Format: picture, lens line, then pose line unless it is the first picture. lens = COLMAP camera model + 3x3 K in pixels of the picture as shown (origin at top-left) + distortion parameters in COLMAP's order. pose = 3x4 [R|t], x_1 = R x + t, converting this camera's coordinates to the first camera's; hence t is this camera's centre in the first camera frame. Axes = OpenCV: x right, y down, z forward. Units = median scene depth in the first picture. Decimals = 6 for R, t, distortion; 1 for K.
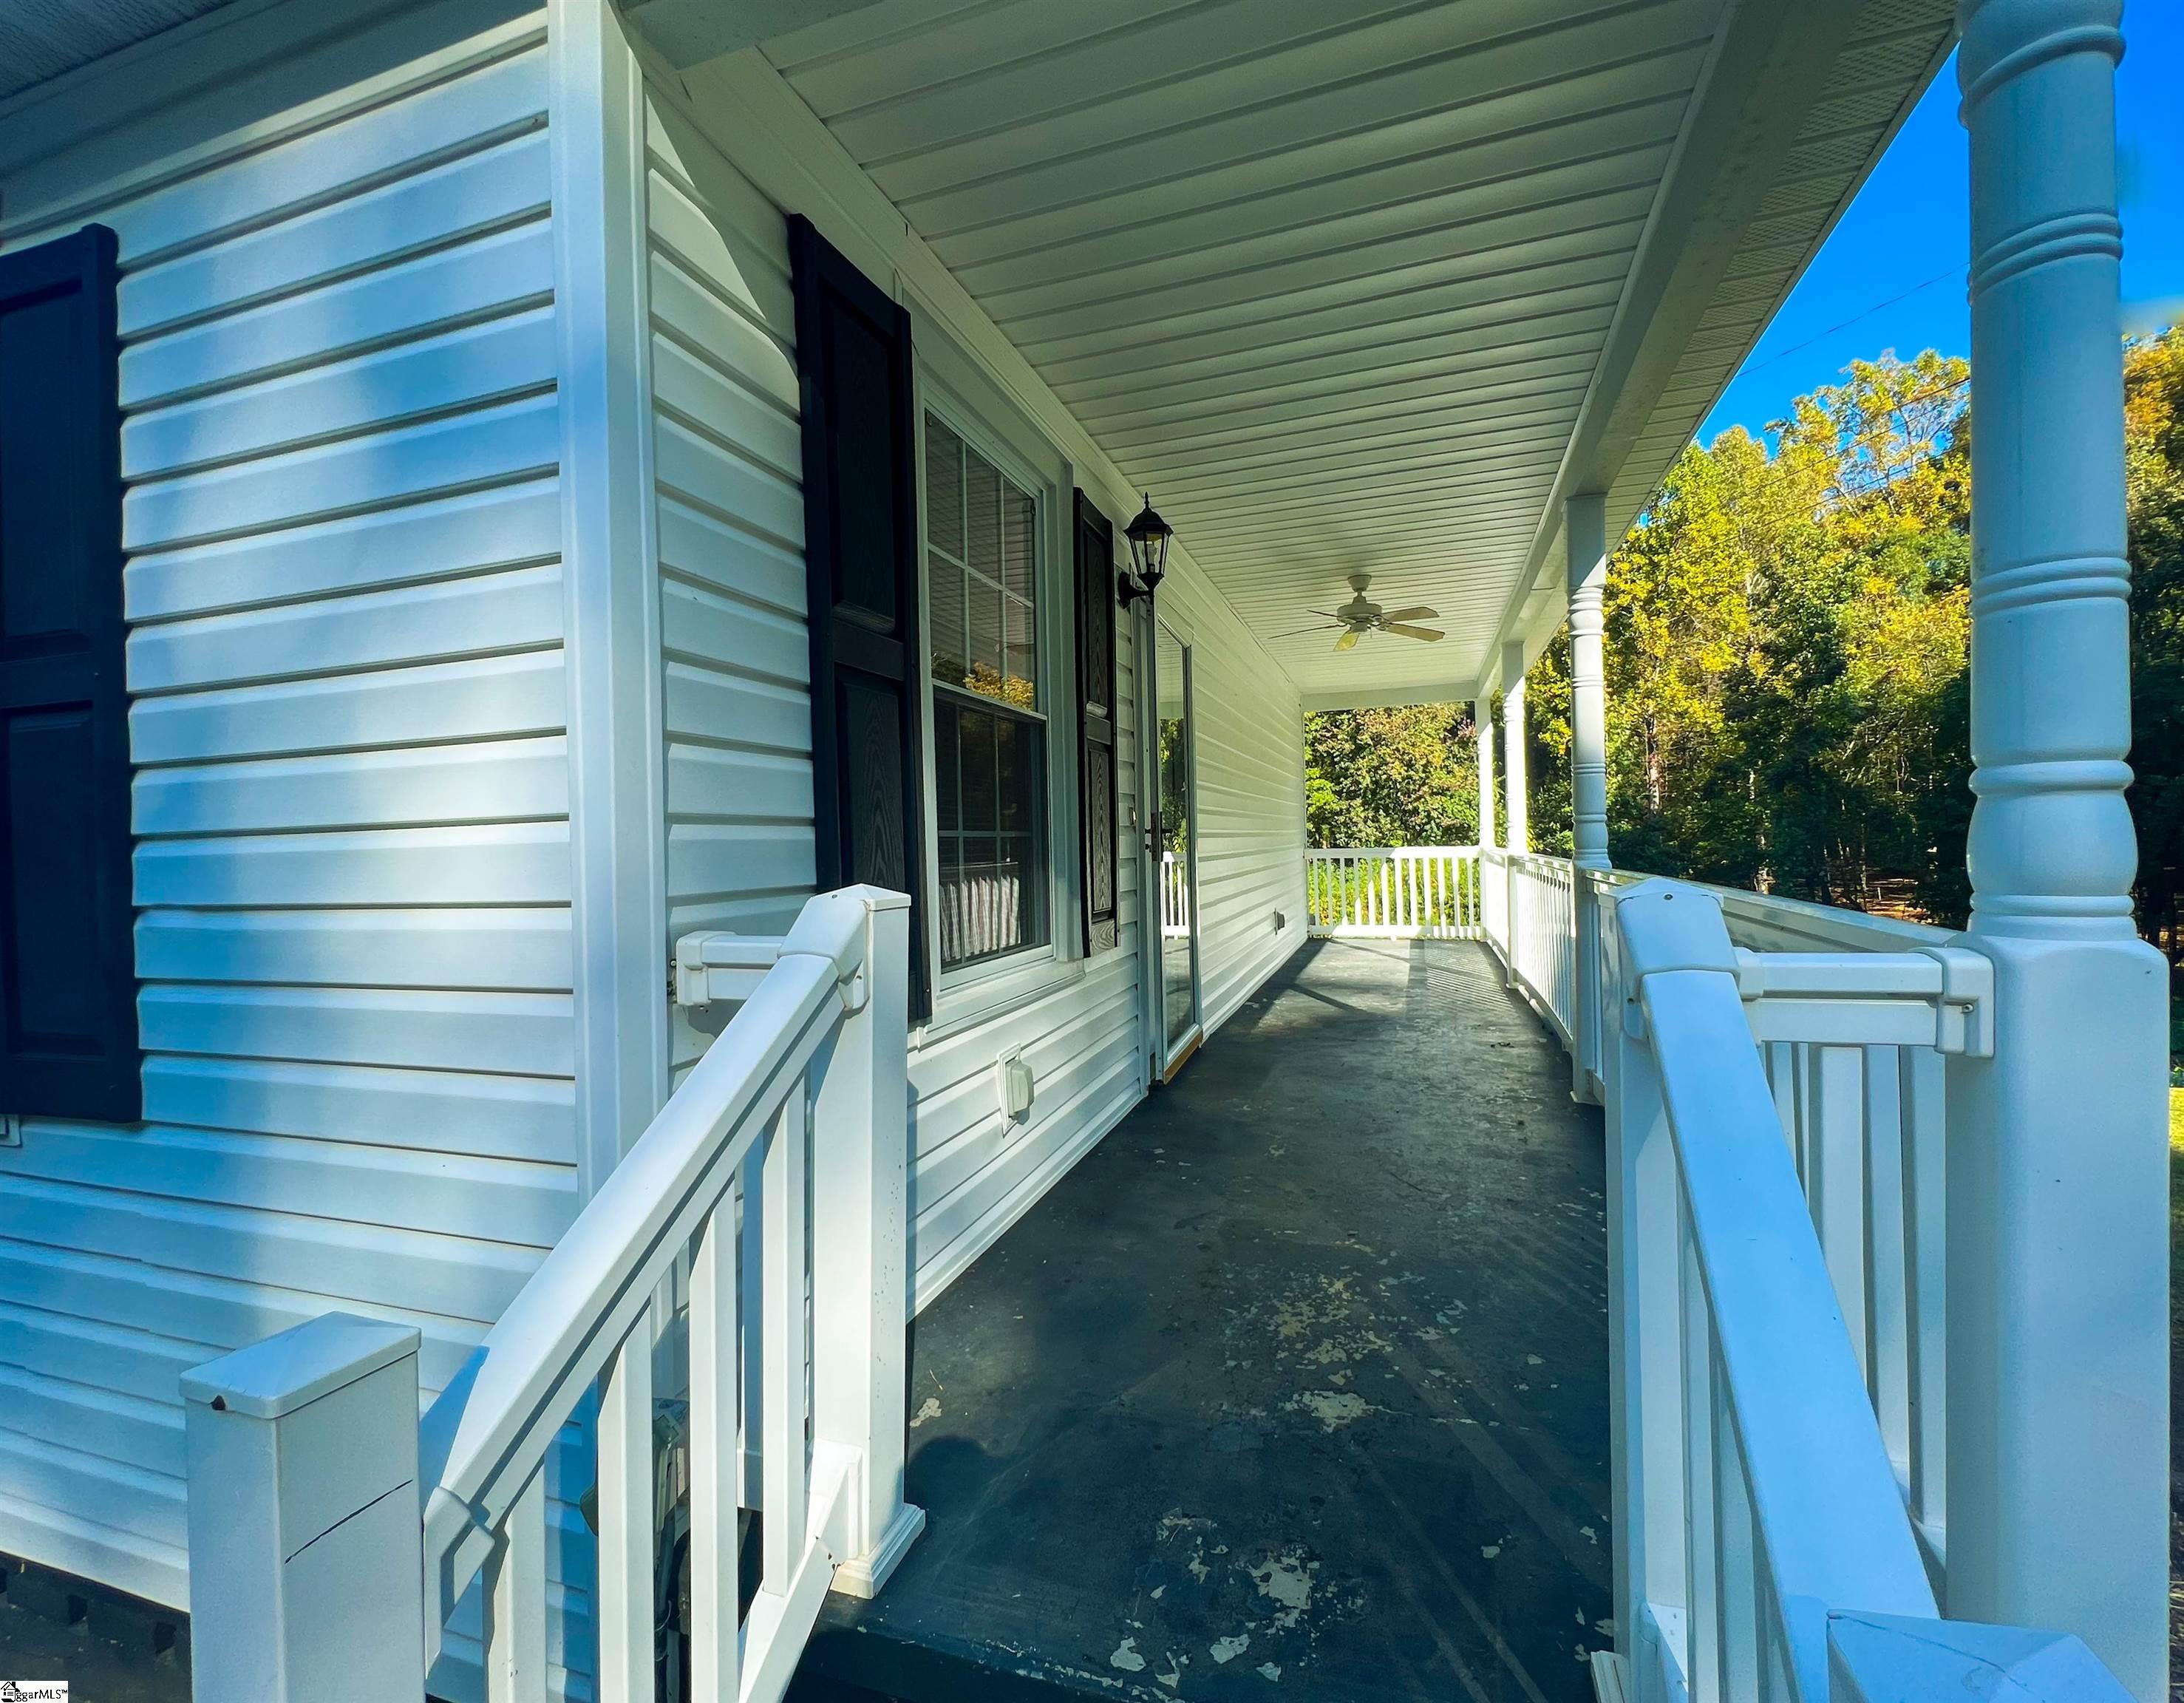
lens RADIAL K [[938.9, 0, 1132.7], [0, 938.9, 850.5], [0, 0, 1]] dist [-0.001414, 0.000139]
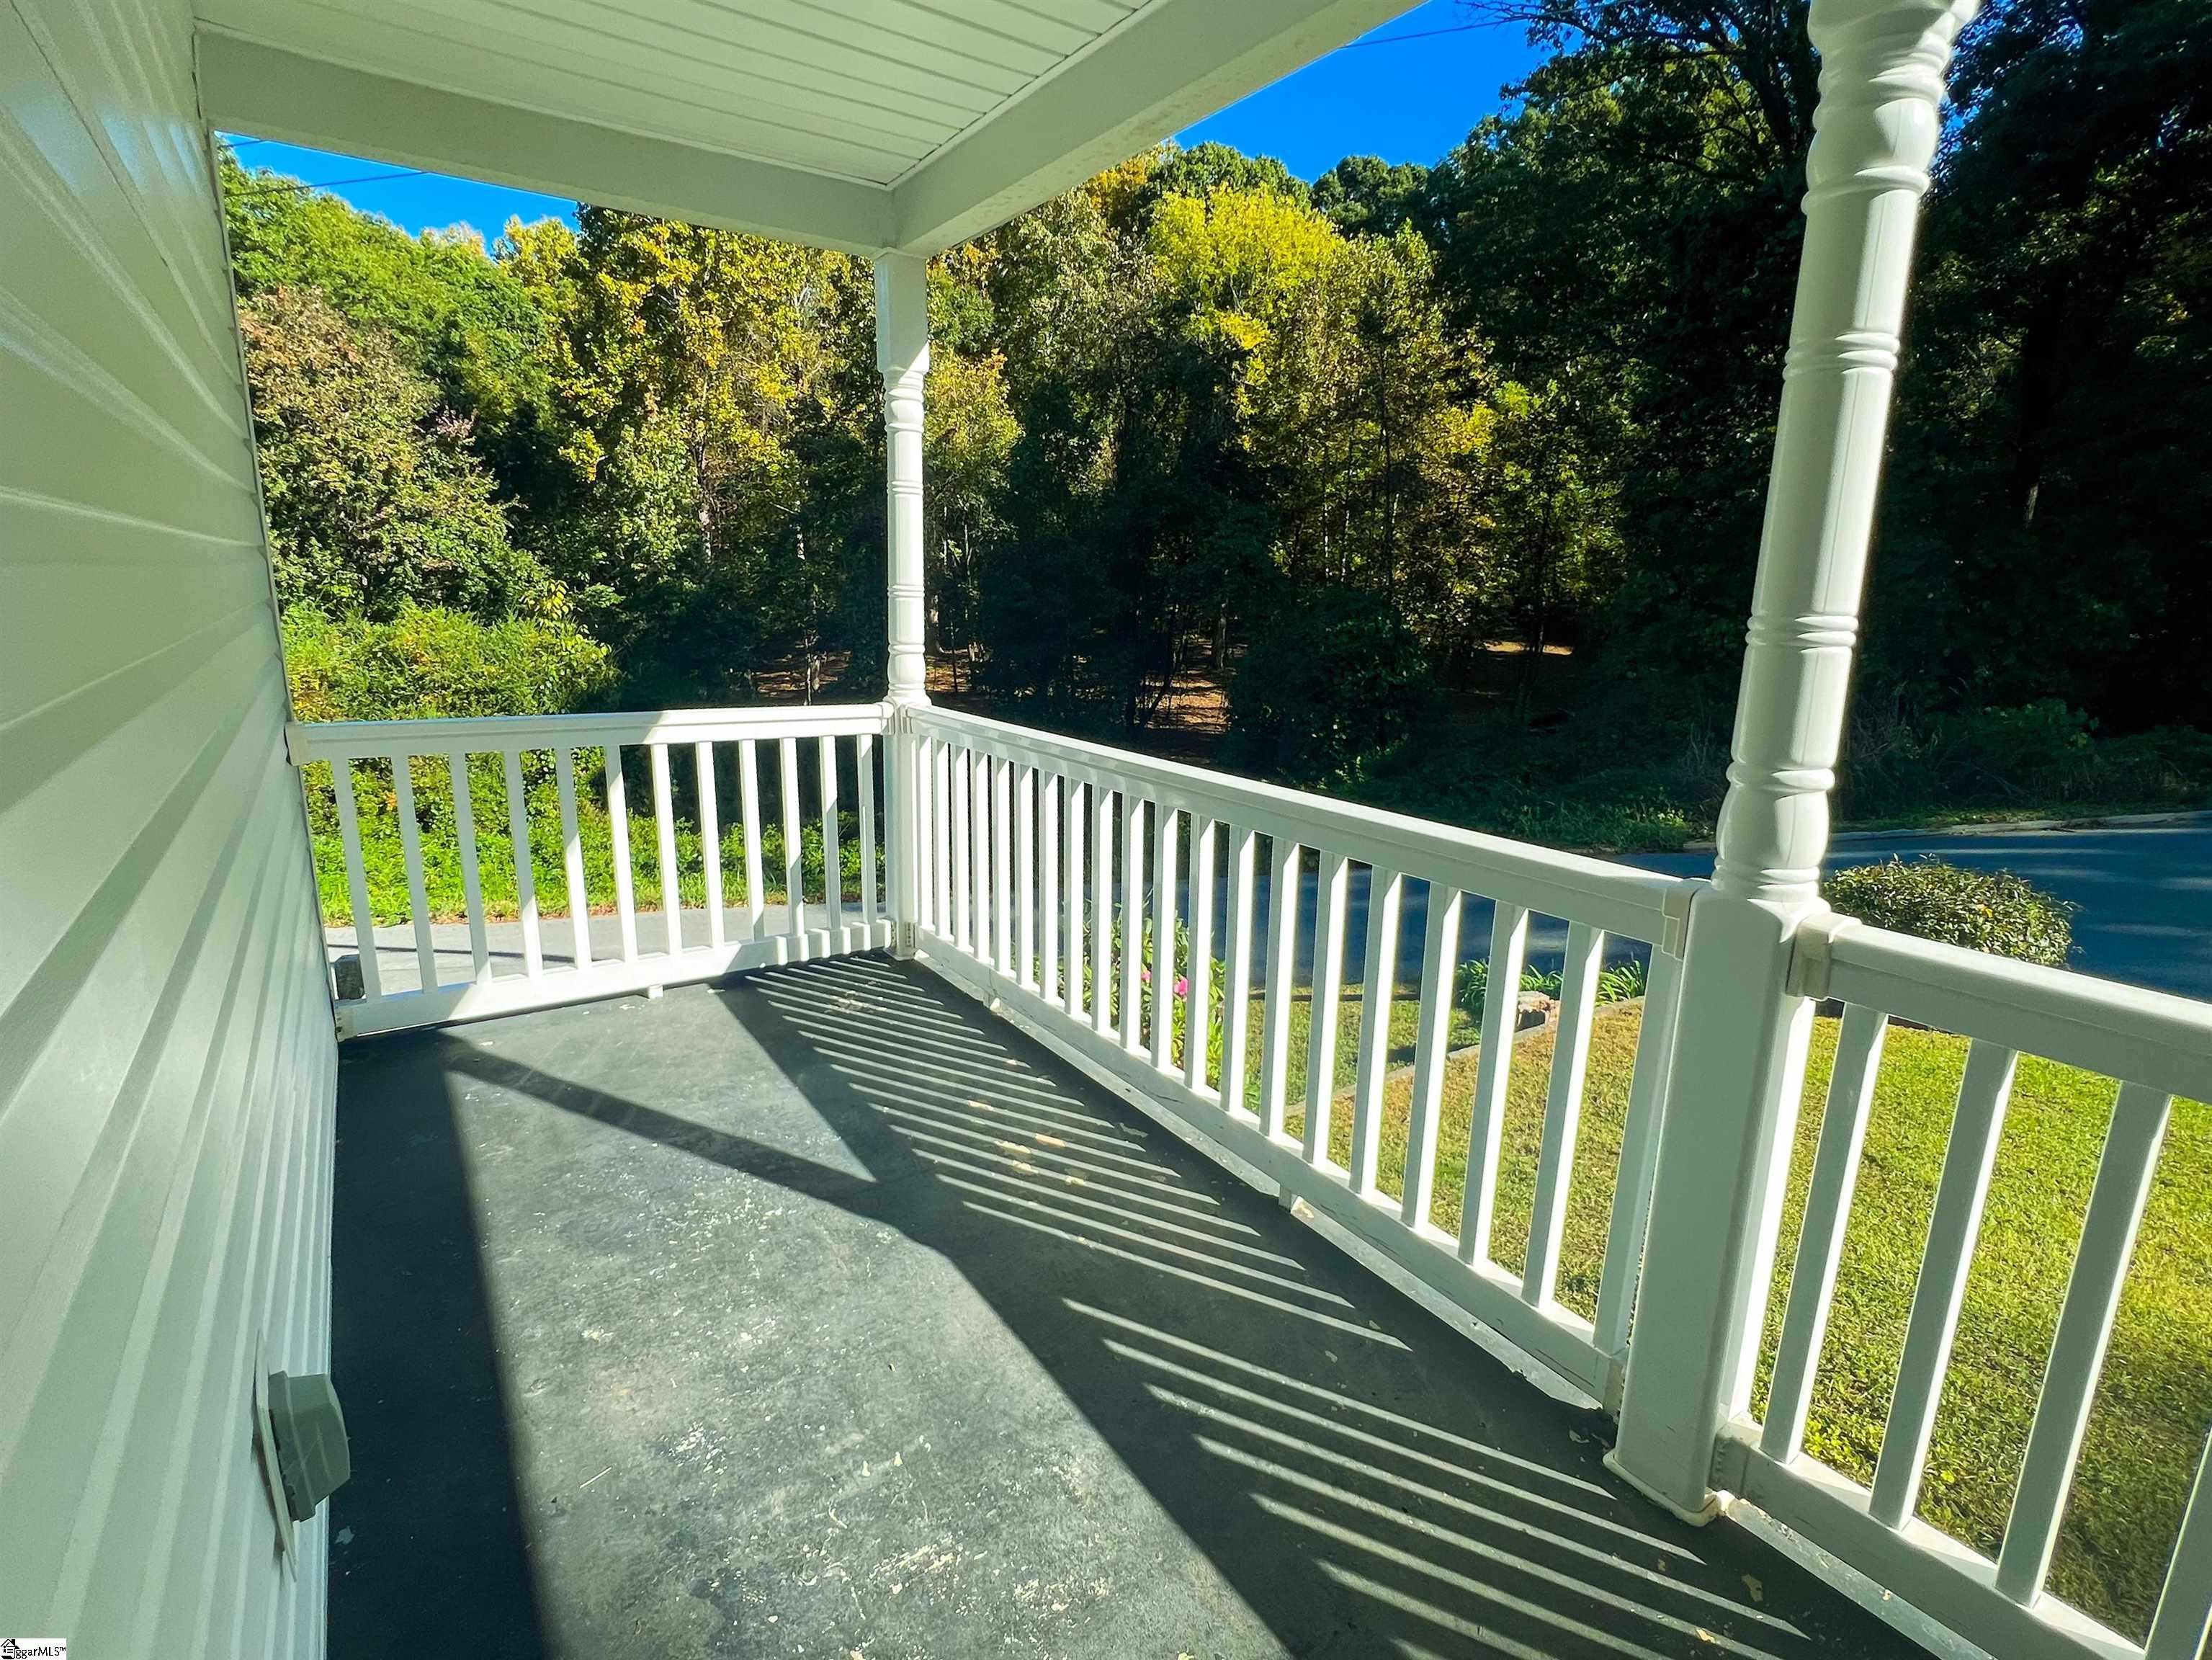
lens RADIAL K [[1067.6, 0, 1106.0], [0, 1067.6, 830.0], [0, 0, 1]] dist [-0.008939, 0.000026]
pose [[0.620429, -0.130541, 0.773322, 0.097012], [-0.034689, 0.980517, 0.193348, -0.037615], [-0.783495, -0.146784, 0.603813, 0.669298]]
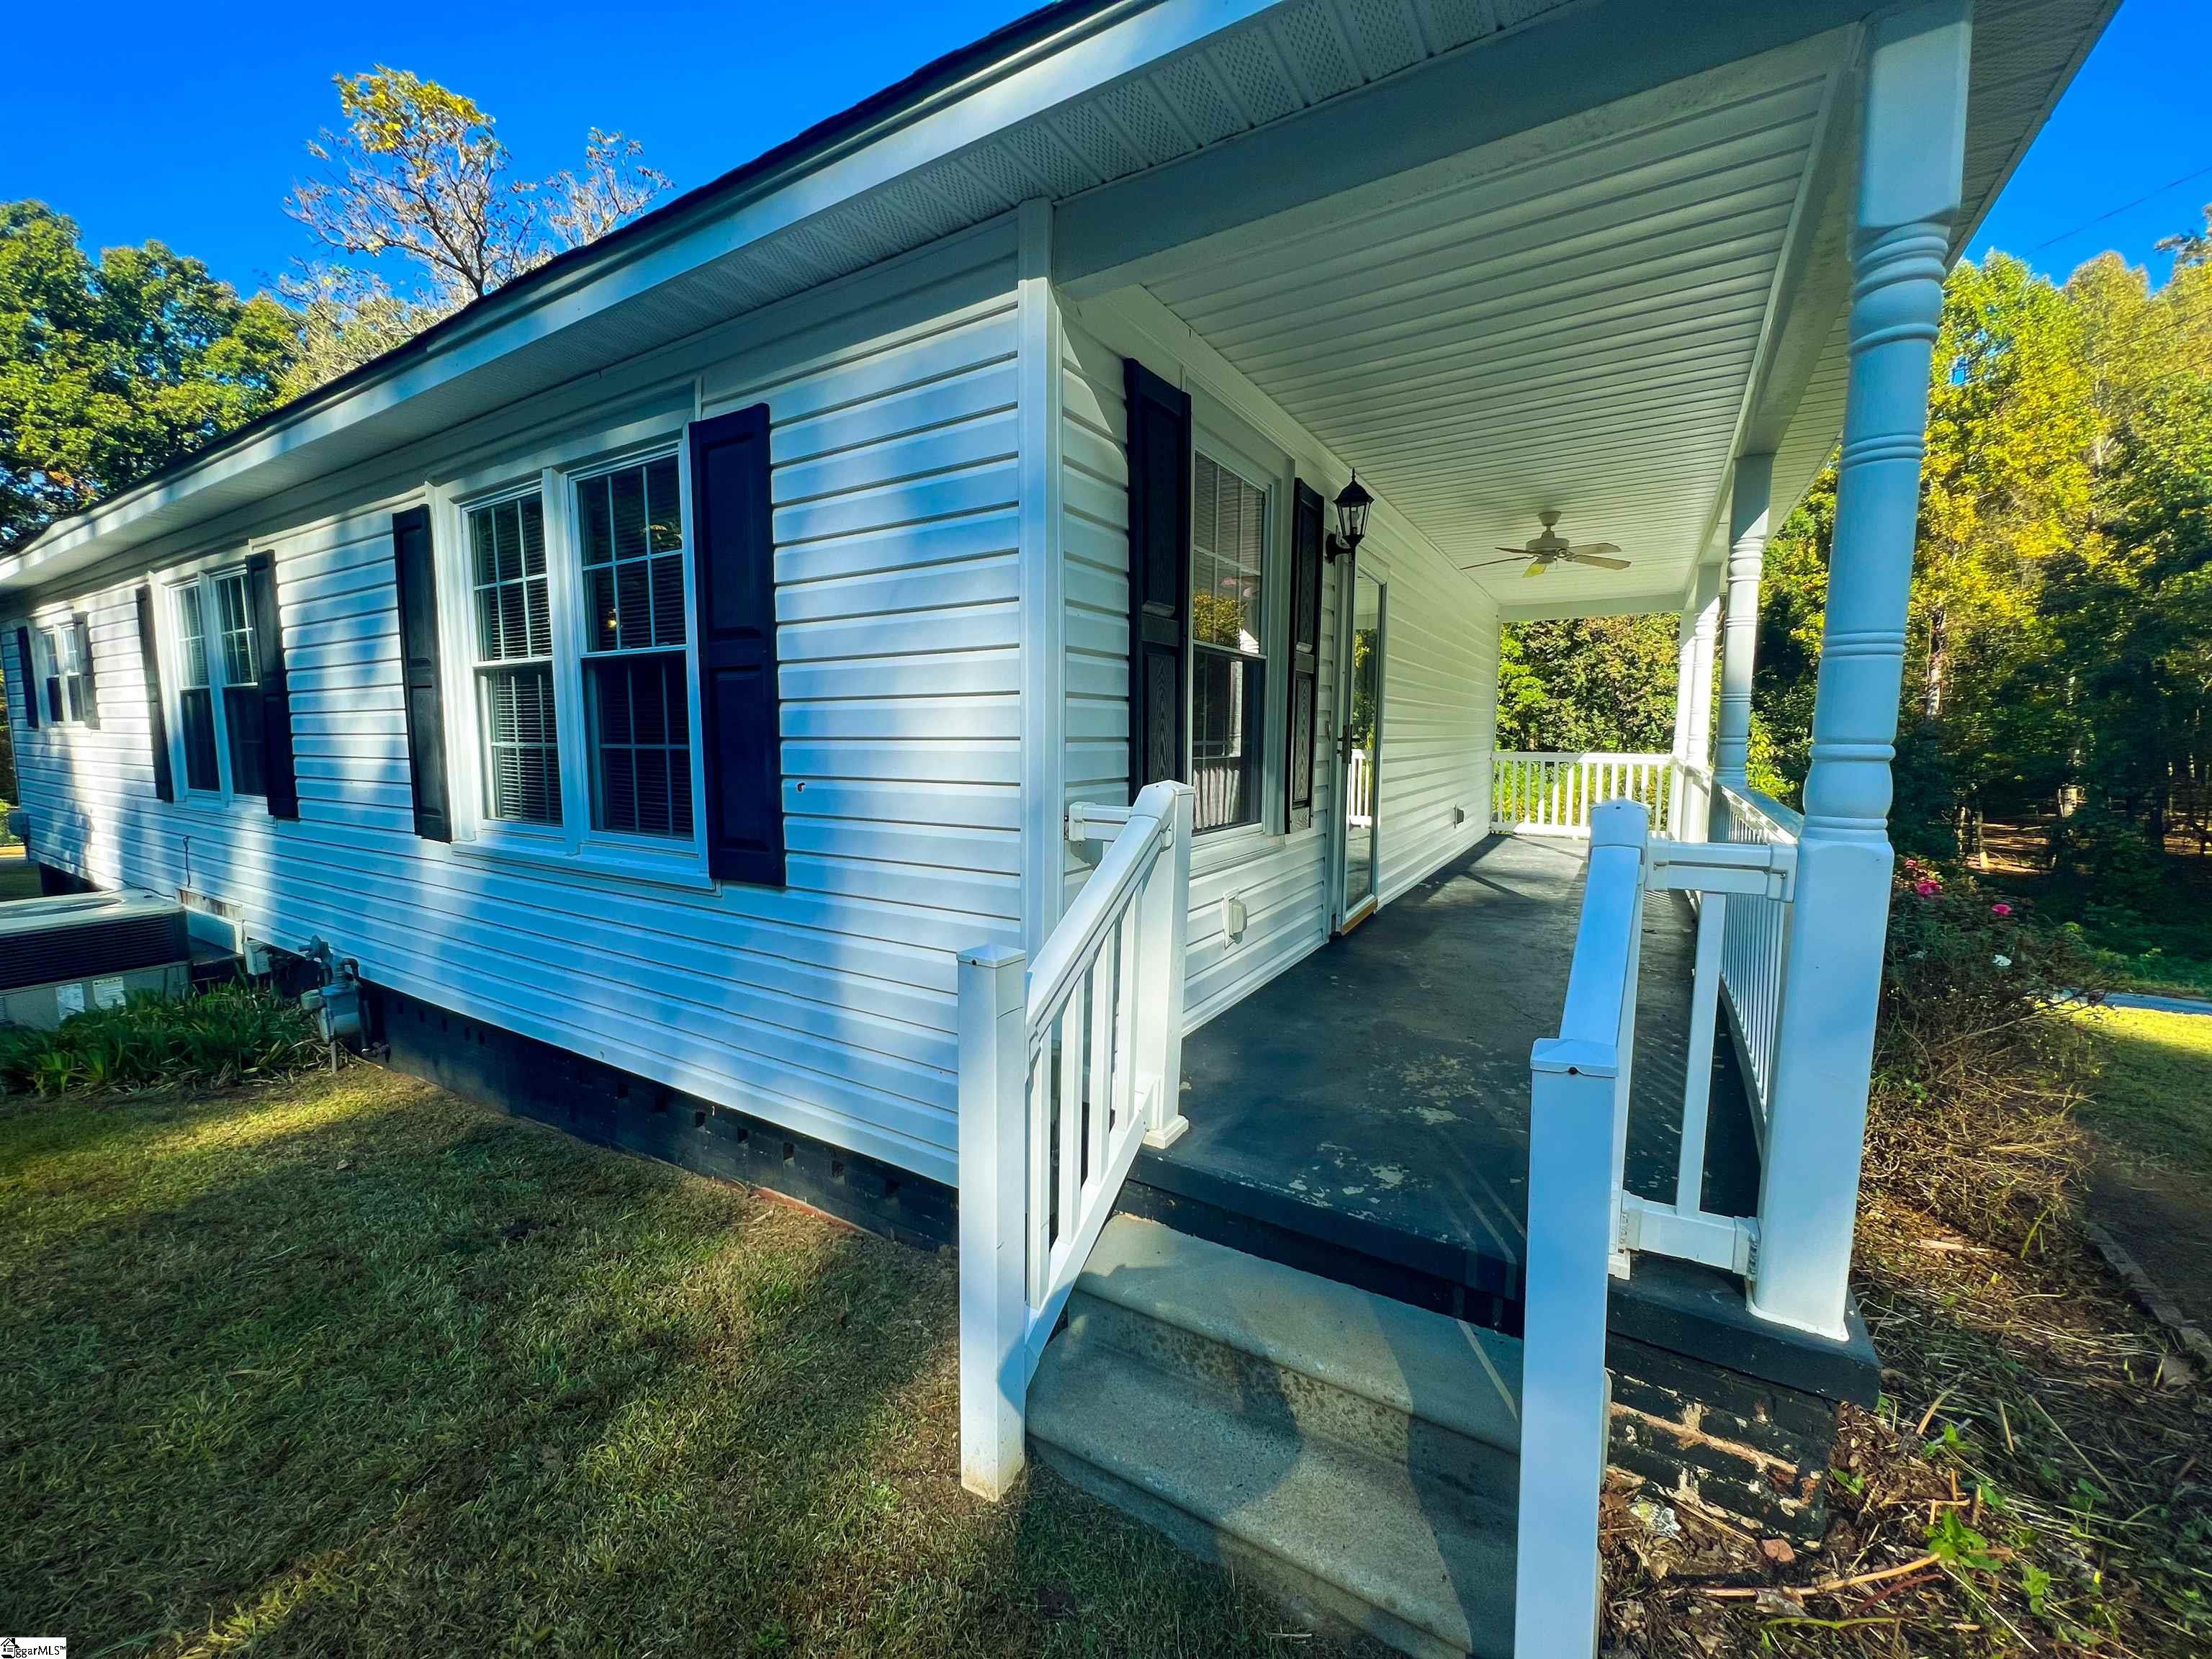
lens RADIAL K [[881.2, 0, 1099.1], [0, 881.2, 824.7], [0, 0, 1]] dist [-0.001897, -0.000075]
pose [[0.967314, 0.053440, -0.247888, 0.001091], [-0.029133, 0.994489, 0.100710, -0.006905], [0.251904, -0.090196, 0.963540, -0.104186]]
